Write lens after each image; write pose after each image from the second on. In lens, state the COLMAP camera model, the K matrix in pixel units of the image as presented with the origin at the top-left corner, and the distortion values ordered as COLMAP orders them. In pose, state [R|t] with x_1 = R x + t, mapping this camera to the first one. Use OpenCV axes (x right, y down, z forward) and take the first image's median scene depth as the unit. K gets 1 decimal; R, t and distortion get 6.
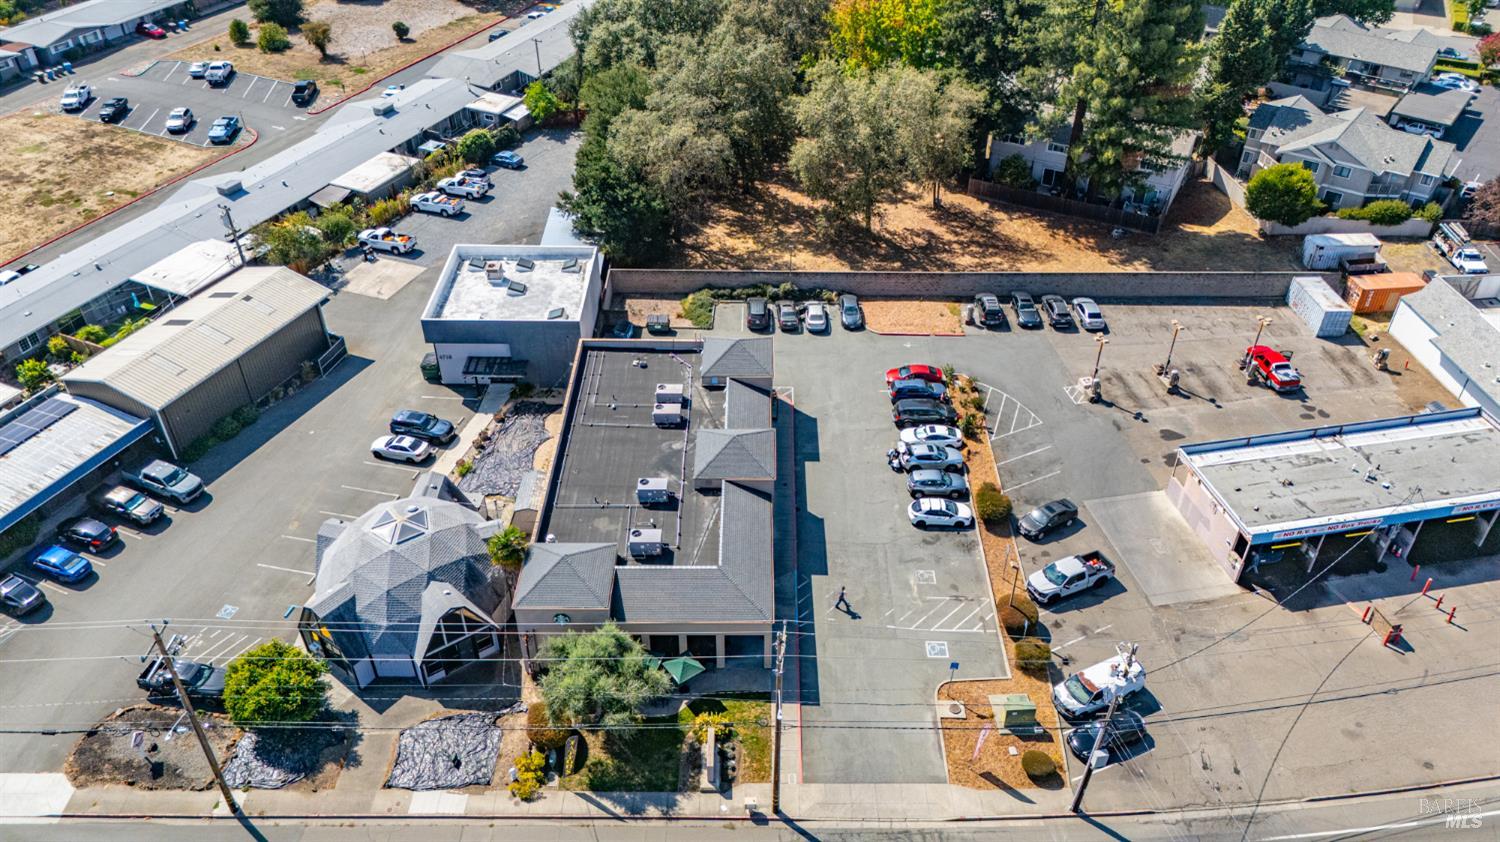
lens RADIAL K [[1102.1, 0, 750.0], [0, 1102.1, 421.0], [0, 0, 1]] dist [0.077352, -0.079345]
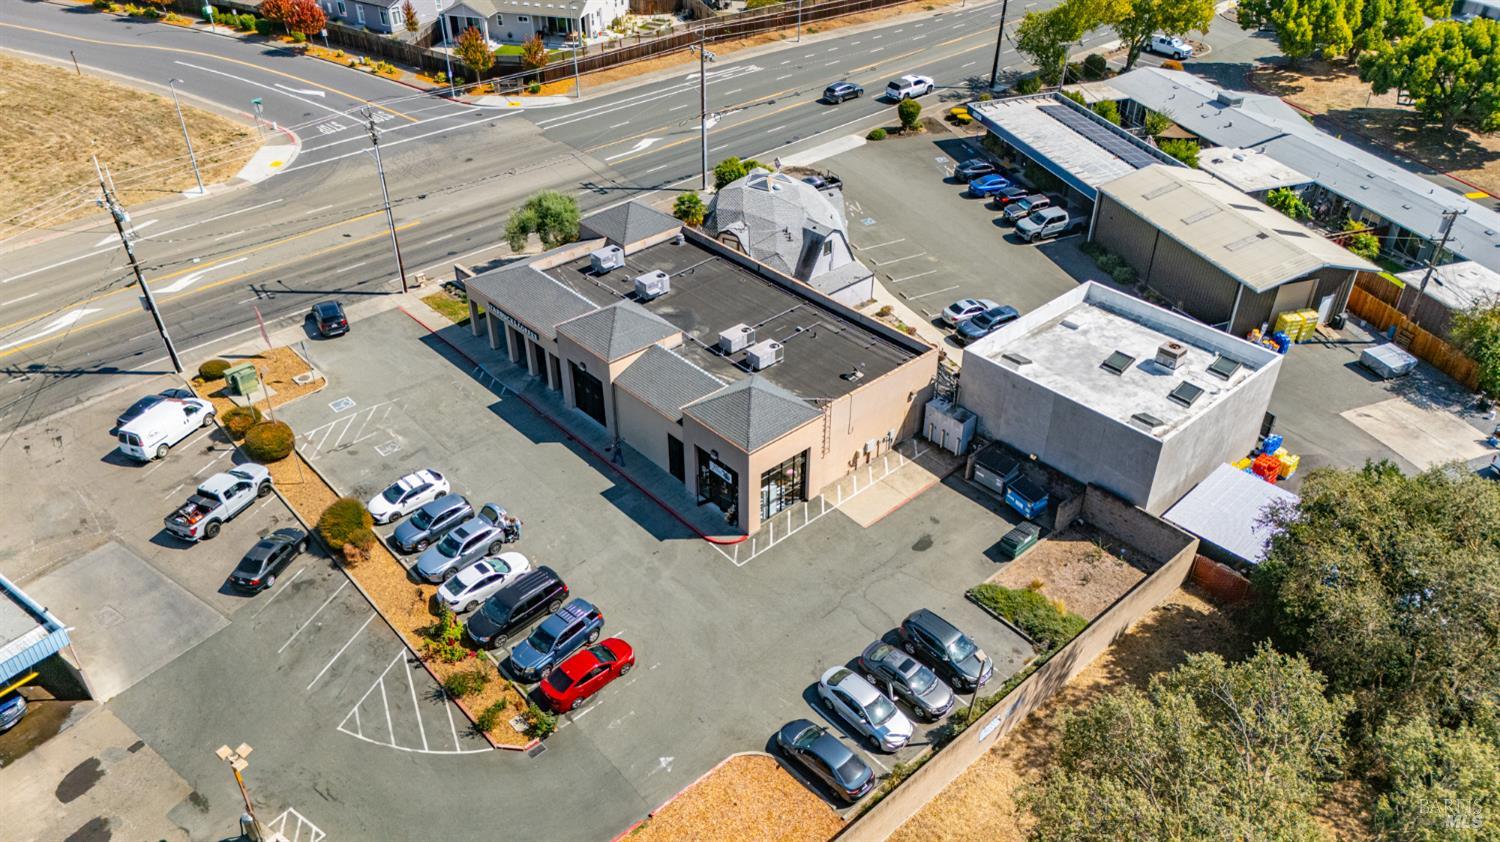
lens RADIAL K [[1102.1, 0, 750.0], [0, 1102.1, 421.0], [0, 0, 1]] dist [0.077352, -0.079345]
pose [[-0.736959, 0.376732, -0.561216, 0.343116], [-0.410827, 0.409678, 0.814484, -0.557490], [0.536760, 0.830805, -0.147145, 0.997003]]
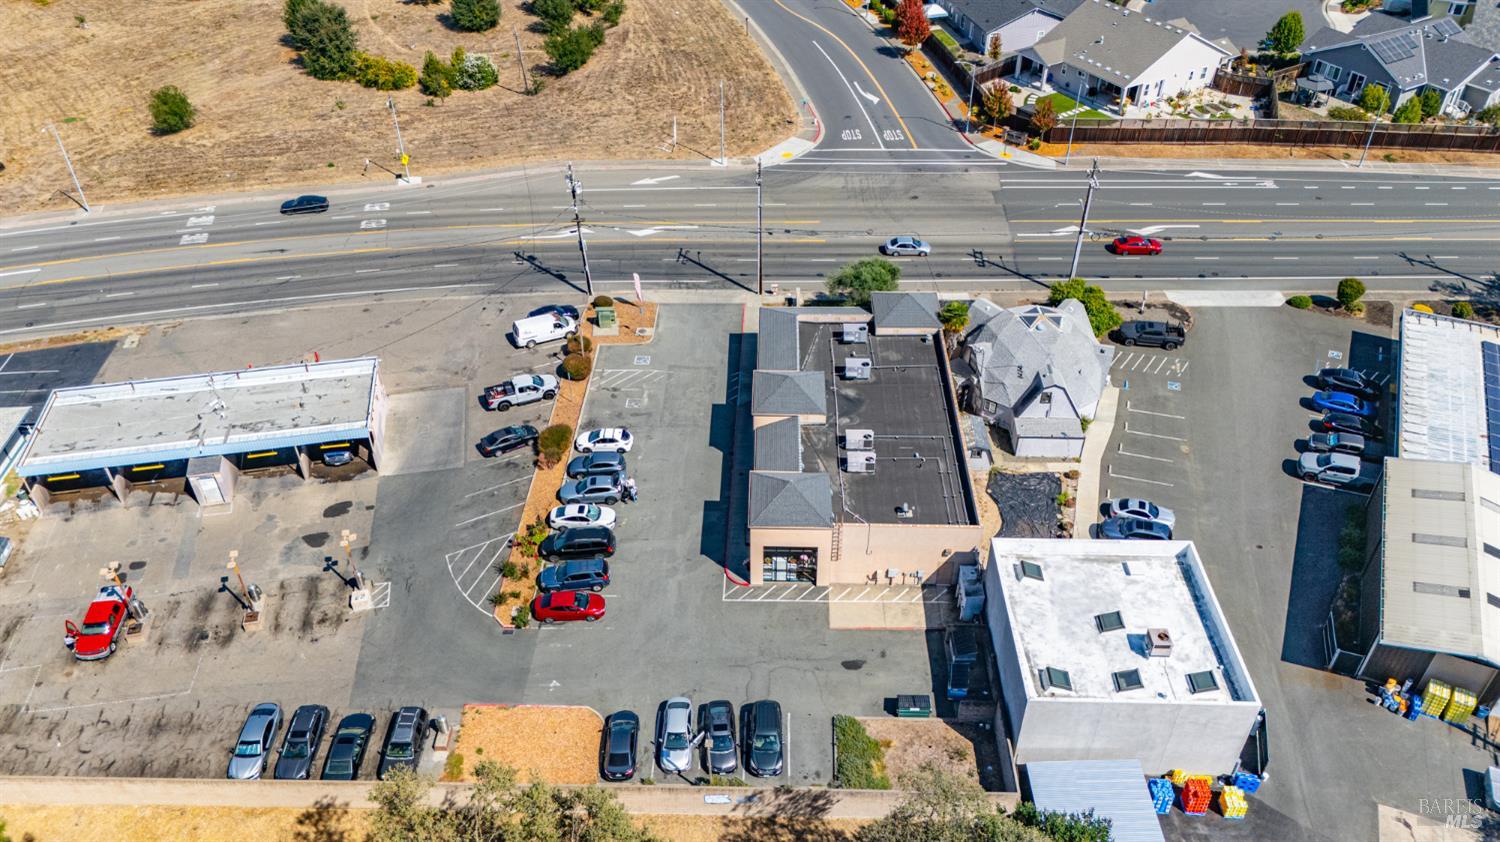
lens RADIAL K [[1097.5, 0, 750.0], [0, 1097.5, 421.0], [0, 0, 1]] dist [0.079776, -0.082674]
pose [[-0.999881, -0.010581, 0.011195, 0.011259], [0.008199, 0.249720, 0.968283, -0.824179], [-0.013041, 0.968260, -0.249603, 1.042847]]
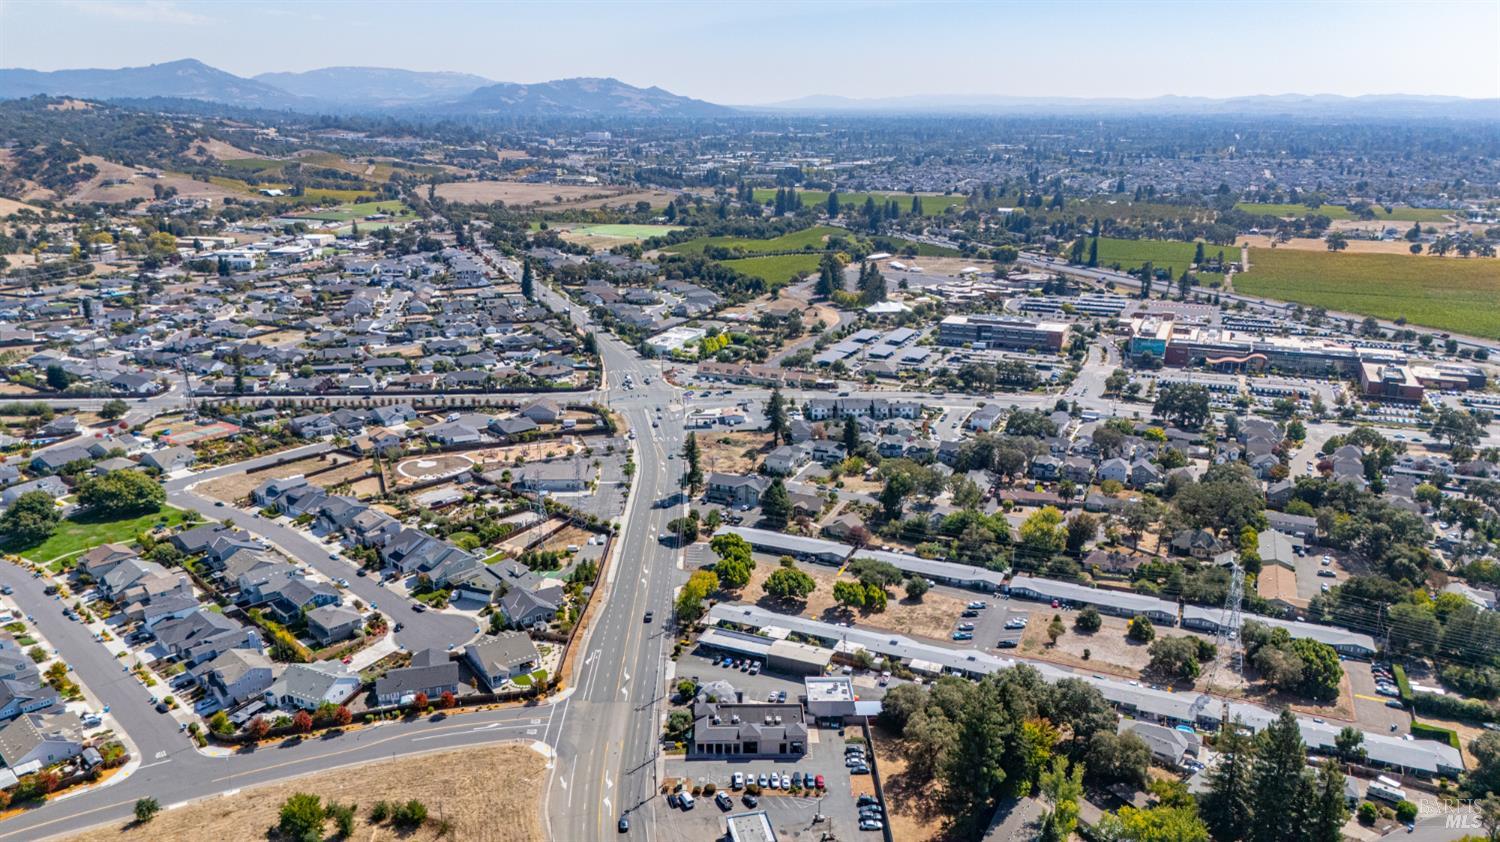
lens RADIAL K [[1097.5, 0, 750.0], [0, 1097.5, 421.0], [0, 0, 1]] dist [0.079776, -0.082674]
pose [[0.024765, 0.275581, -0.960959, 2.658646], [-0.606533, 0.768258, 0.204688, -1.241972], [0.794672, 0.577784, 0.186175, -0.249497]]
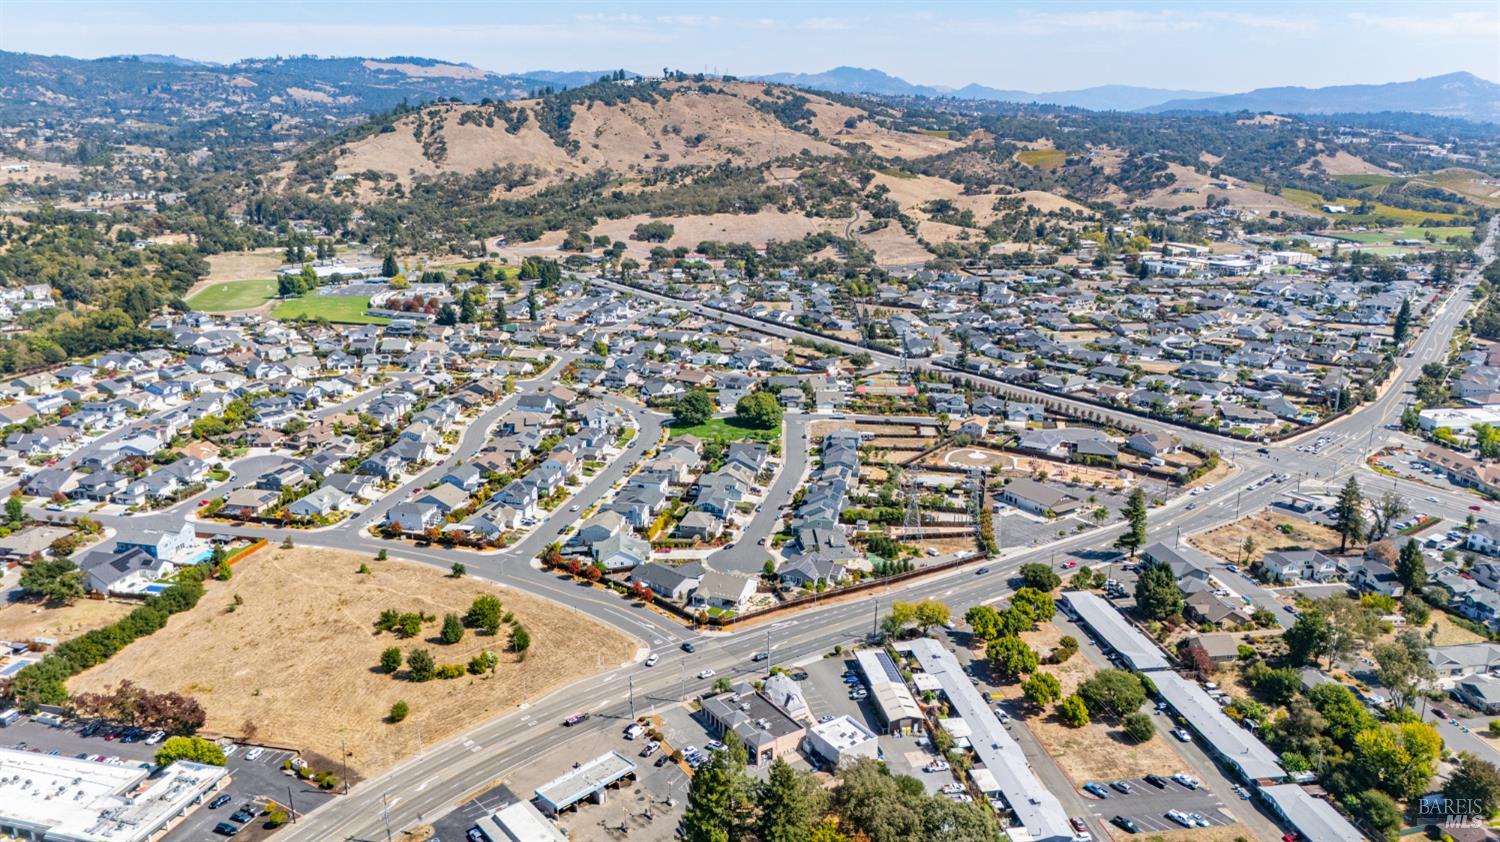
lens RADIAL K [[1097.5, 0, 750.0], [0, 1097.5, 421.0], [0, 0, 1]] dist [0.079776, -0.082674]
pose [[-0.830675, 0.143749, -0.537881, 1.513816], [-0.342496, 0.629736, 0.697230, -2.691863], [0.438949, 0.763393, -0.473872, 1.656272]]
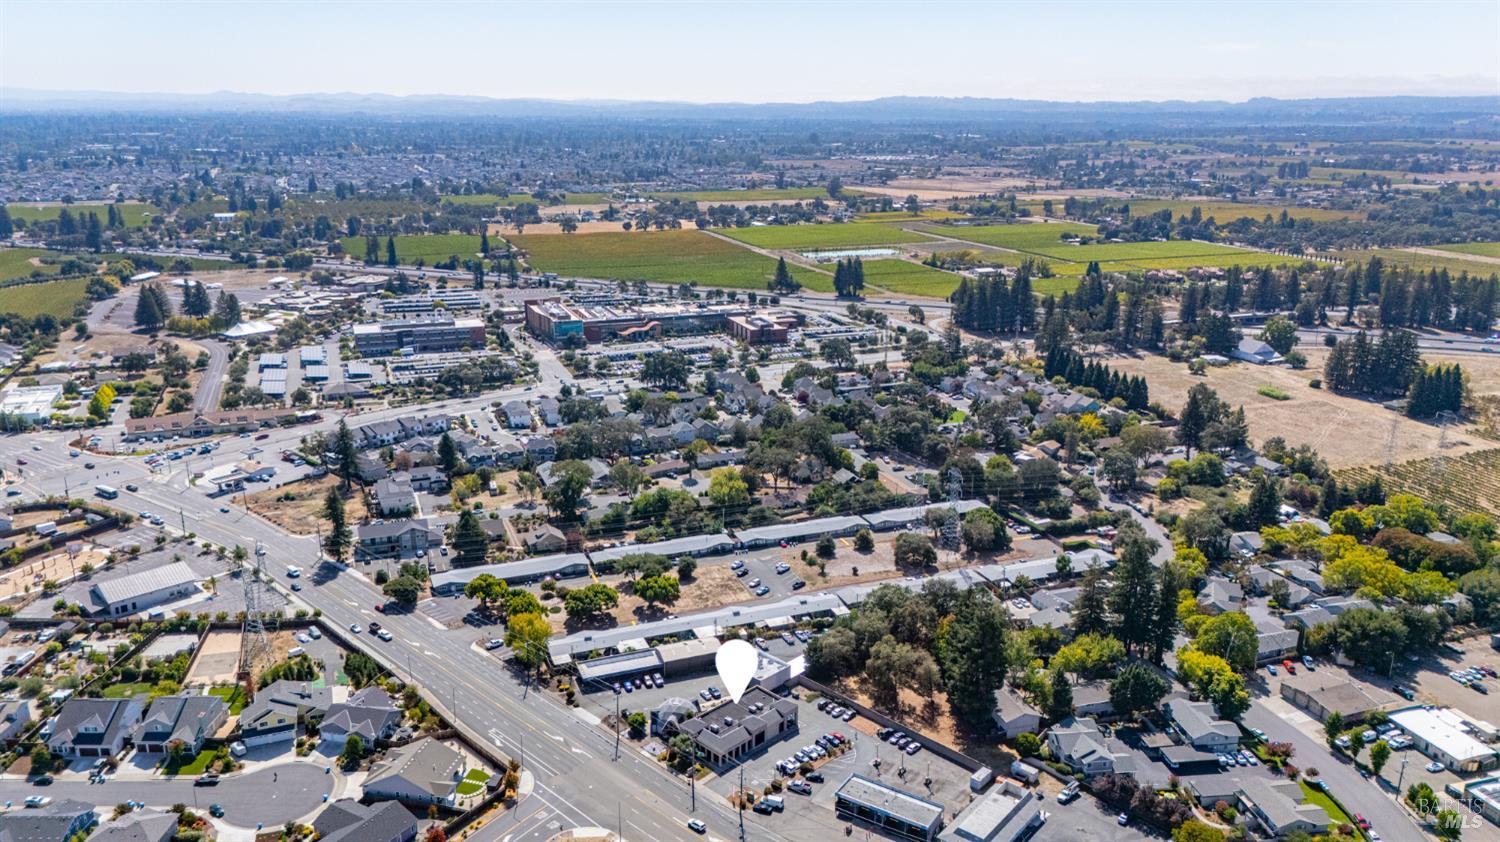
lens RADIAL K [[1104.7, 0, 756.2], [0, 1104.7, 388.8], [0, 0, 1]] dist [0.082985, -0.097861]
pose [[0.717824, 0.174687, -0.673954, 1.910398], [-0.422660, 0.878564, -0.222451, -0.106111], [0.553252, 0.444534, 0.704487, -1.774289]]
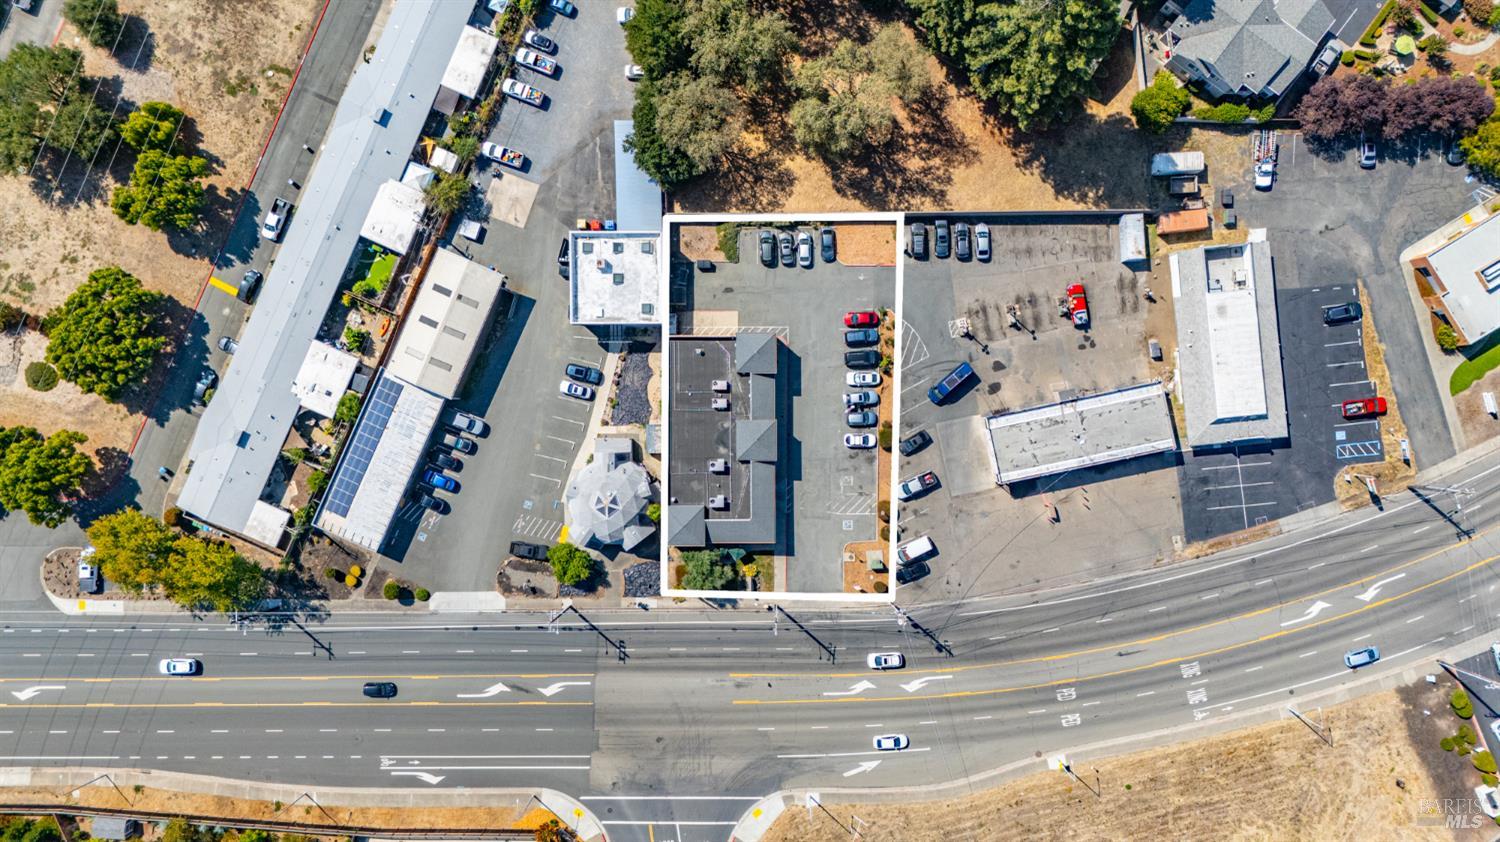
lens RADIAL K [[1102.1, 0, 750.0], [0, 1102.1, 421.0], [0, 0, 1]] dist [0.077352, -0.079345]
pose [[0.999636, -0.008932, -0.025452, 0.021031], [0.025726, 0.599365, 0.800062, -1.266006], [0.008109, -0.800426, 0.599377, -0.131520]]
